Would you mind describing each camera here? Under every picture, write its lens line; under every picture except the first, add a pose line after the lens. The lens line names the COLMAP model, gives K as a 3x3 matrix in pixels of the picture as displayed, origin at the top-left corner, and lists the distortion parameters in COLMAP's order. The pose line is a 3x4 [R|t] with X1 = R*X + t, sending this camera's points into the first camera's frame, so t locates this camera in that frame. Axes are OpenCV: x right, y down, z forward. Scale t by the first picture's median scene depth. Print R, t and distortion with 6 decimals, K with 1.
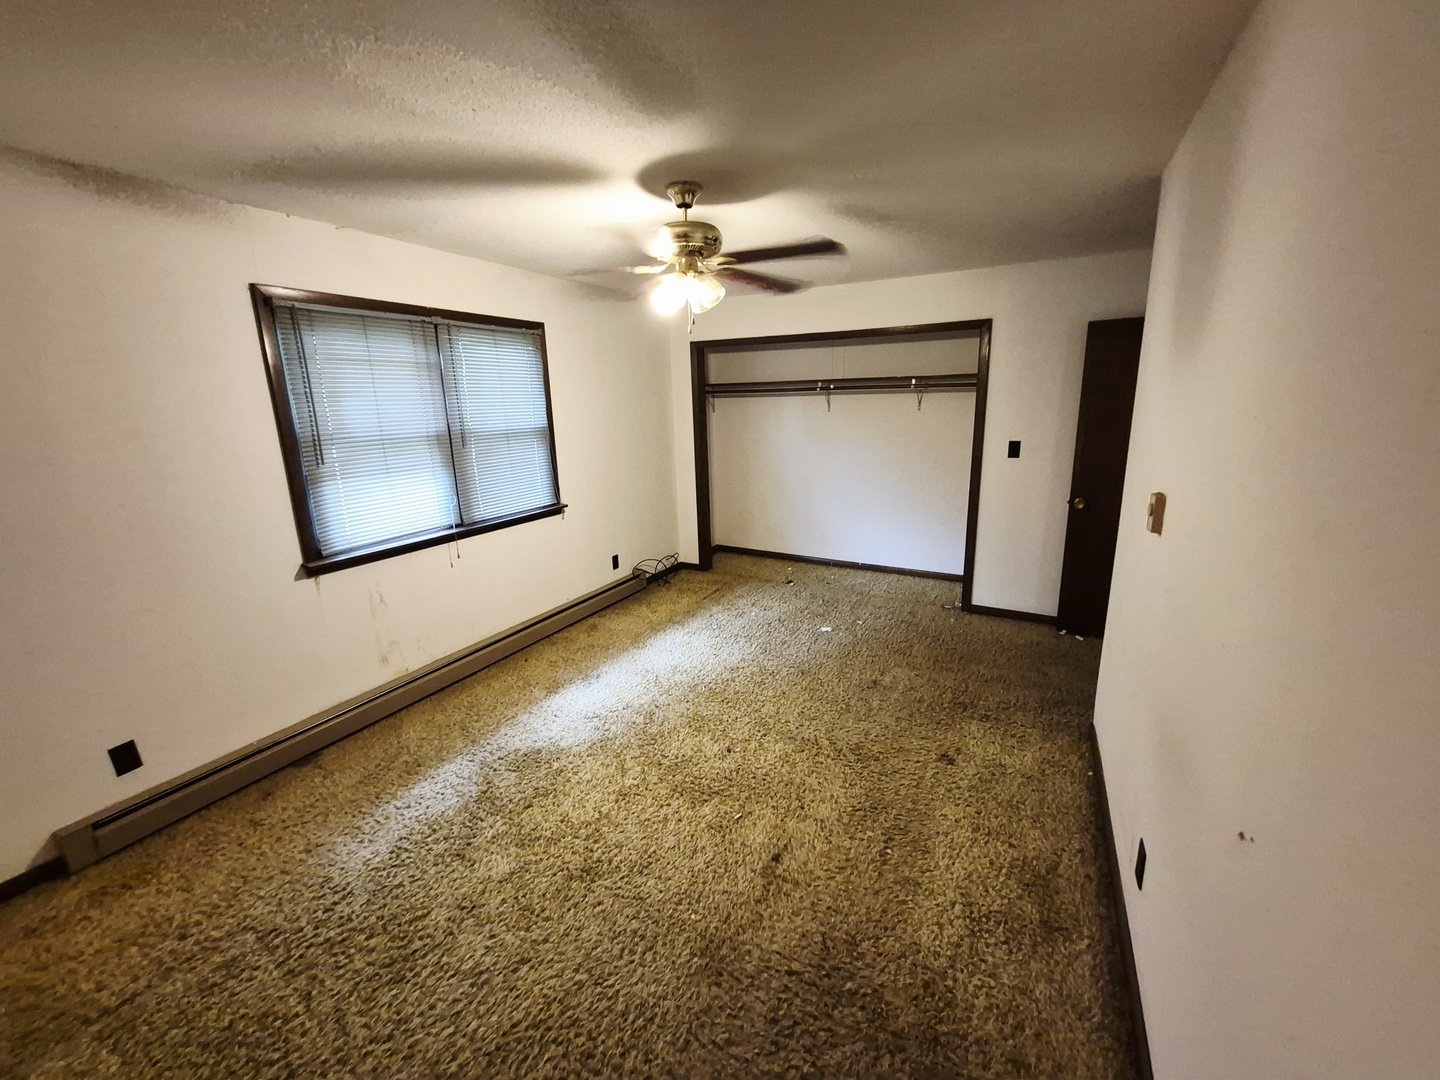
lens RADIAL K [[563.4, 0, 727.5], [0, 563.4, 522.2], [0, 0, 1]] dist [0.003780, -0.000347]
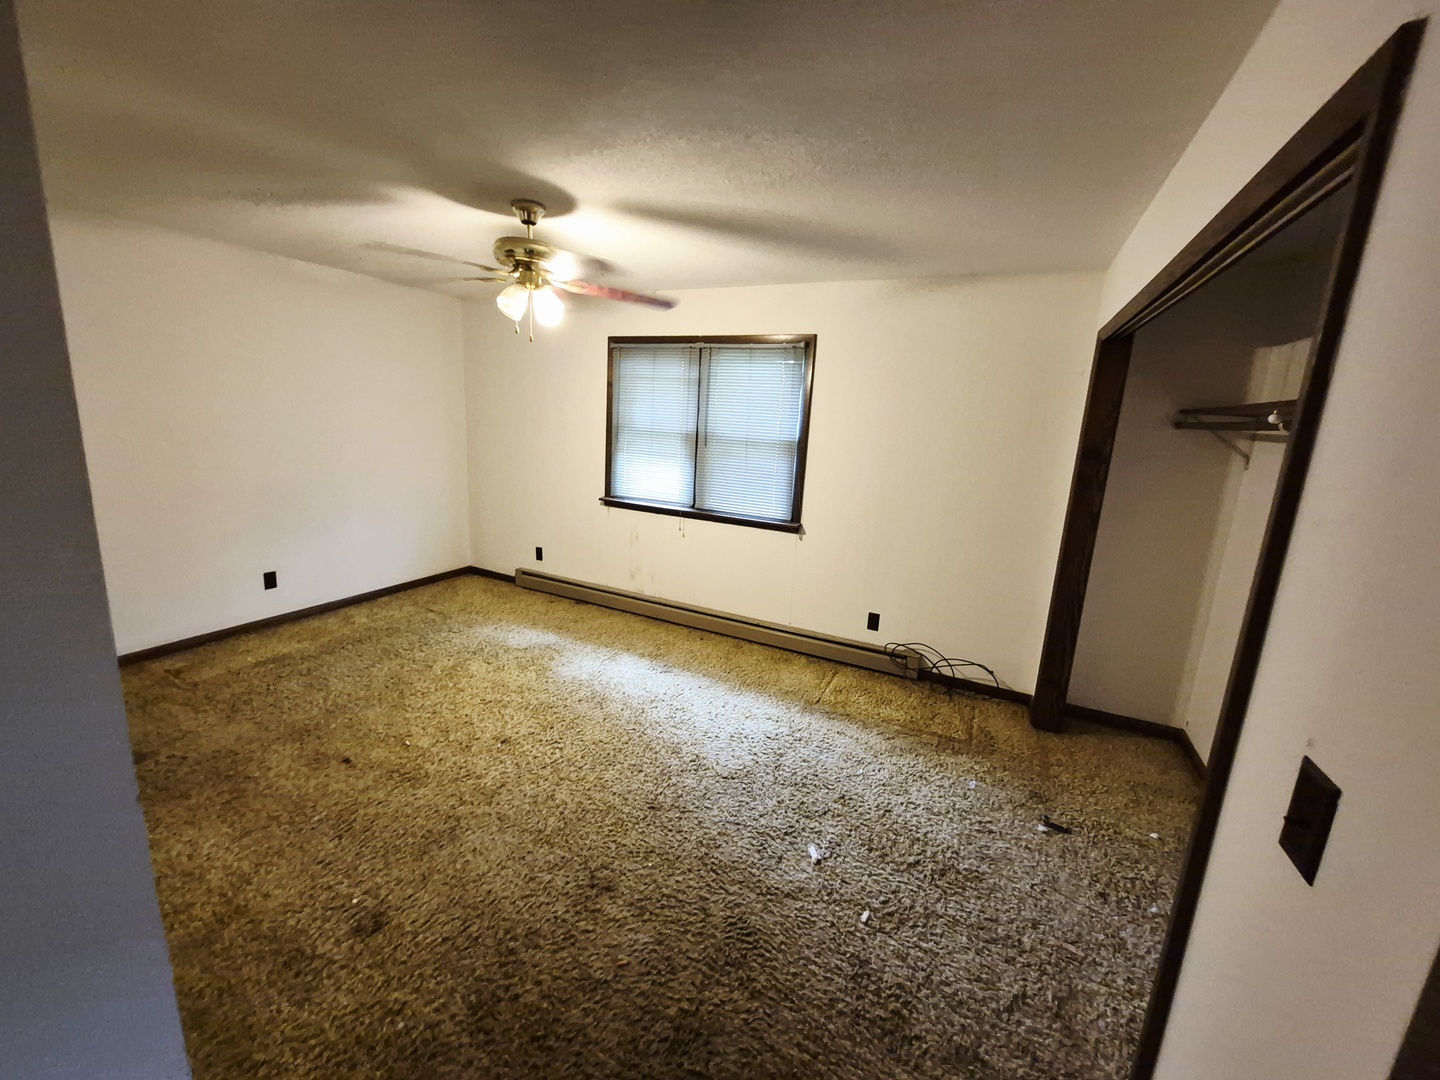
lens RADIAL K [[563.4, 0, 727.5], [0, 563.4, 522.2], [0, 0, 1]] dist [0.003780, -0.000347]
pose [[0.052561, 0.220186, -0.974041, 0.792476], [-0.267754, 0.942782, 0.198672, -0.243997], [0.962053, 0.250361, 0.108510, 0.994888]]
